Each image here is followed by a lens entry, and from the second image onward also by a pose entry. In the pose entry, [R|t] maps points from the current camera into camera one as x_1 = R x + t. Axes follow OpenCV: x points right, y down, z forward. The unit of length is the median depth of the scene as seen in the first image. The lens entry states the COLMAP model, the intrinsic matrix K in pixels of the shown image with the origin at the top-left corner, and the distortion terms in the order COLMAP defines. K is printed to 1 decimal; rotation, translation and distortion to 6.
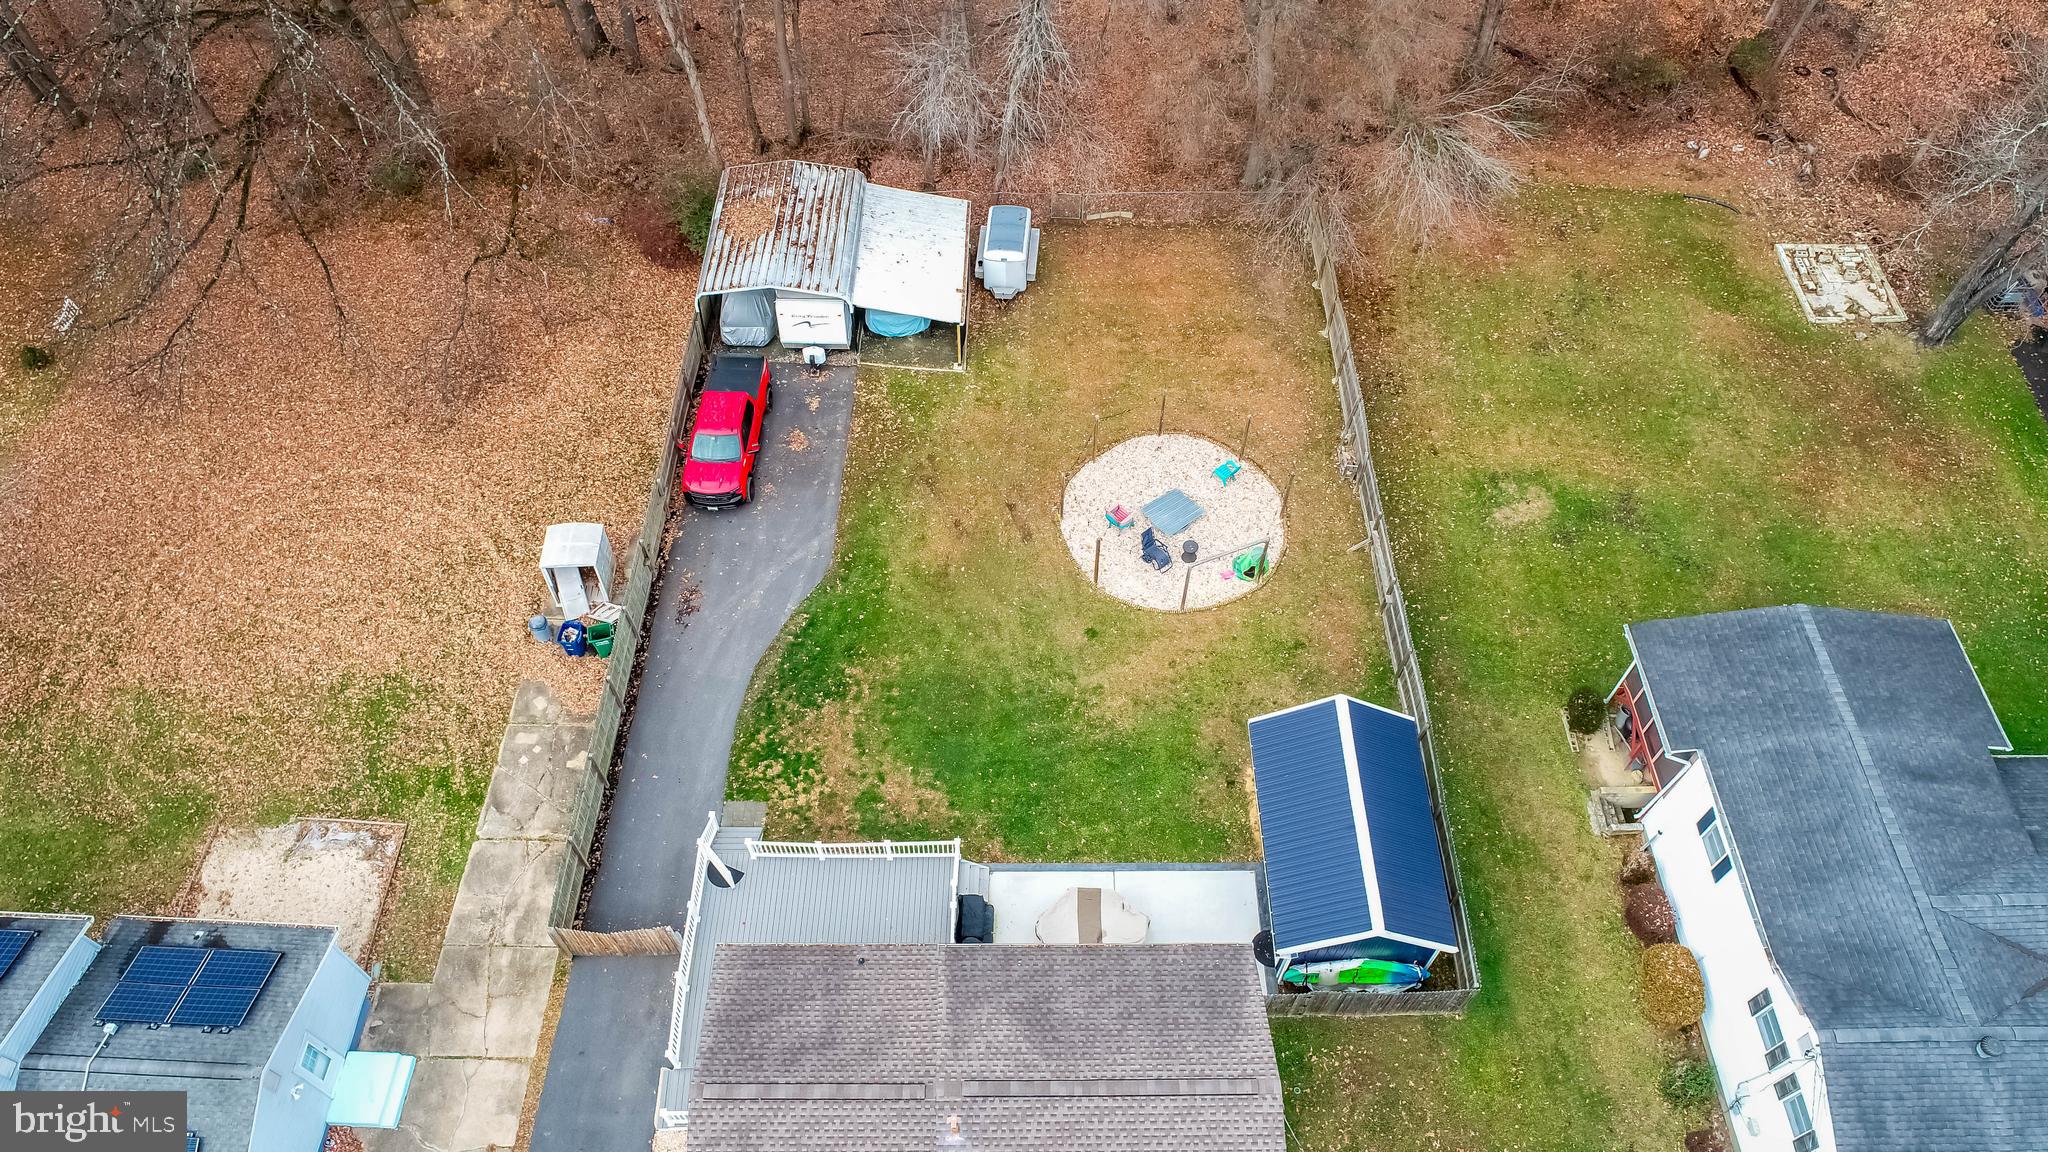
lens RADIAL K [[1388.9, 0, 1020.8], [0, 1388.9, 571.6], [0, 0, 1]] dist [-0.017615, 0.007698]
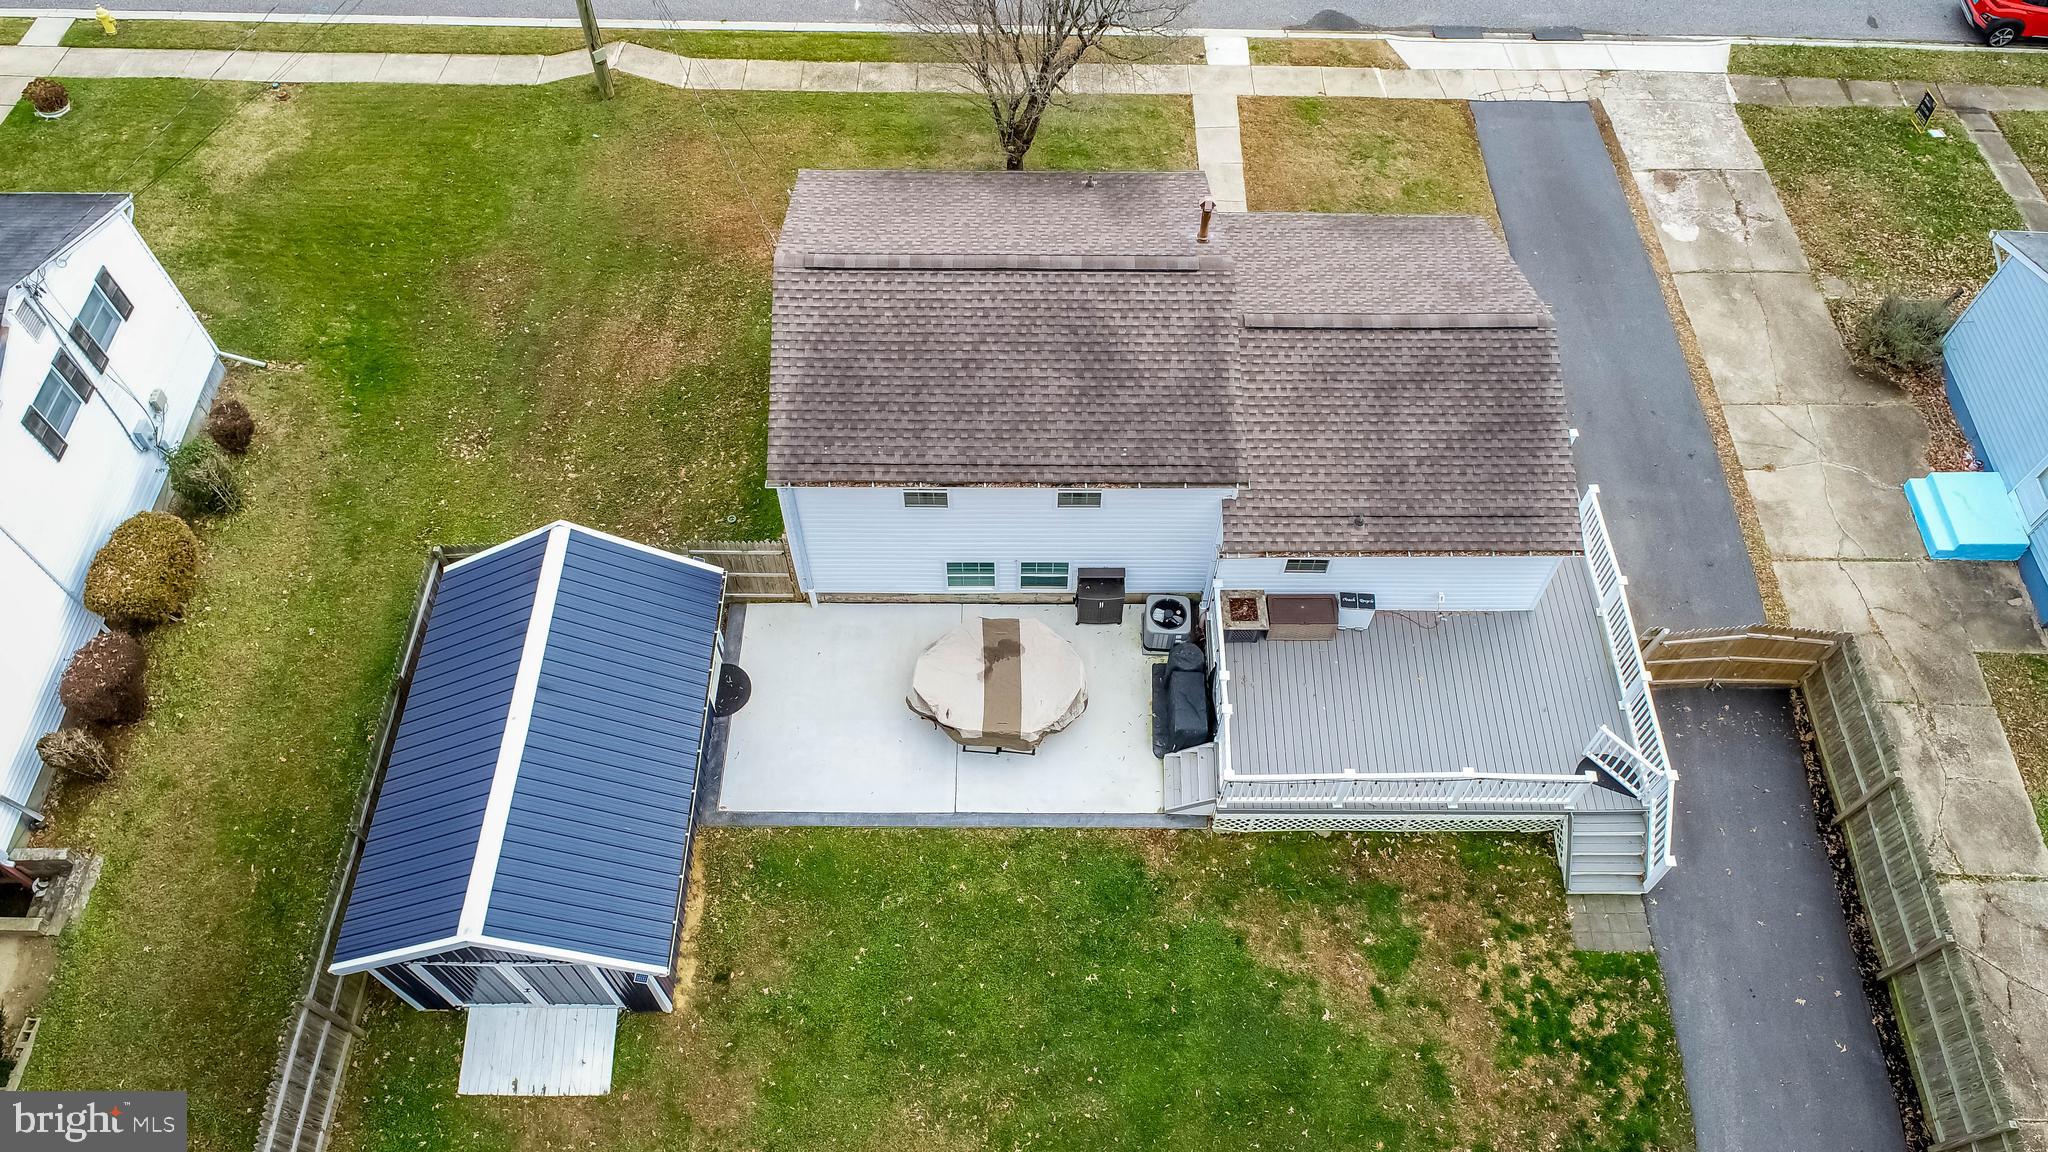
lens RADIAL K [[1388.9, 0, 1020.8], [0, 1388.9, 571.6], [0, 0, 1]] dist [-0.017615, 0.007698]
pose [[-0.999867, -0.014799, -0.006917, 0.041385], [-0.001339, -0.347738, 0.937591, -0.284347], [-0.016281, 0.937475, 0.347672, 0.648628]]
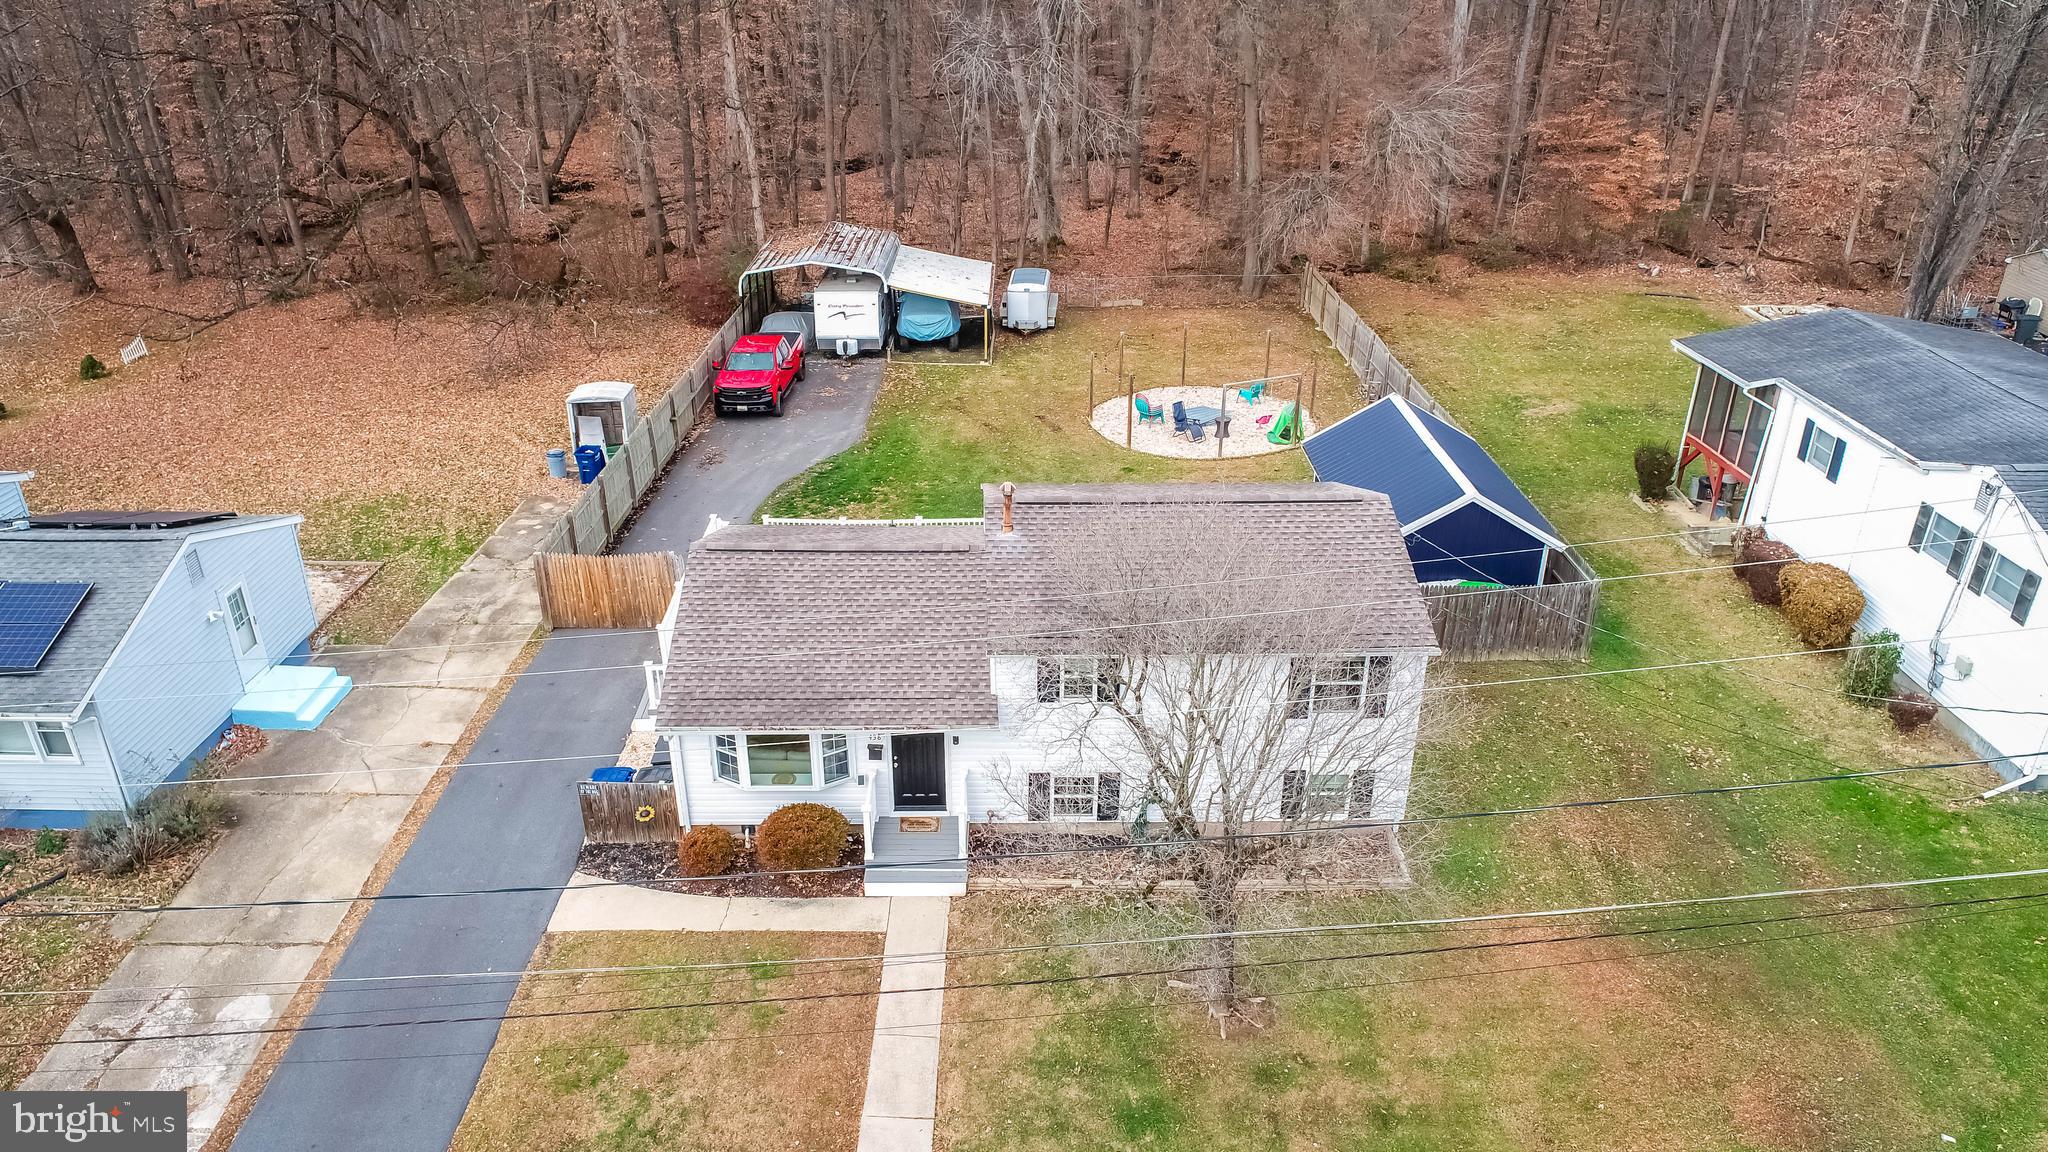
lens RADIAL K [[1388.9, 0, 1020.8], [0, 1388.9, 571.6], [0, 0, 1]] dist [-0.017615, 0.007698]
pose [[0.999933, -0.009110, 0.007181, -0.032636], [0.011431, 0.879084, -0.476530, 0.592299], [-0.001971, 0.476580, 0.879129, 0.195519]]
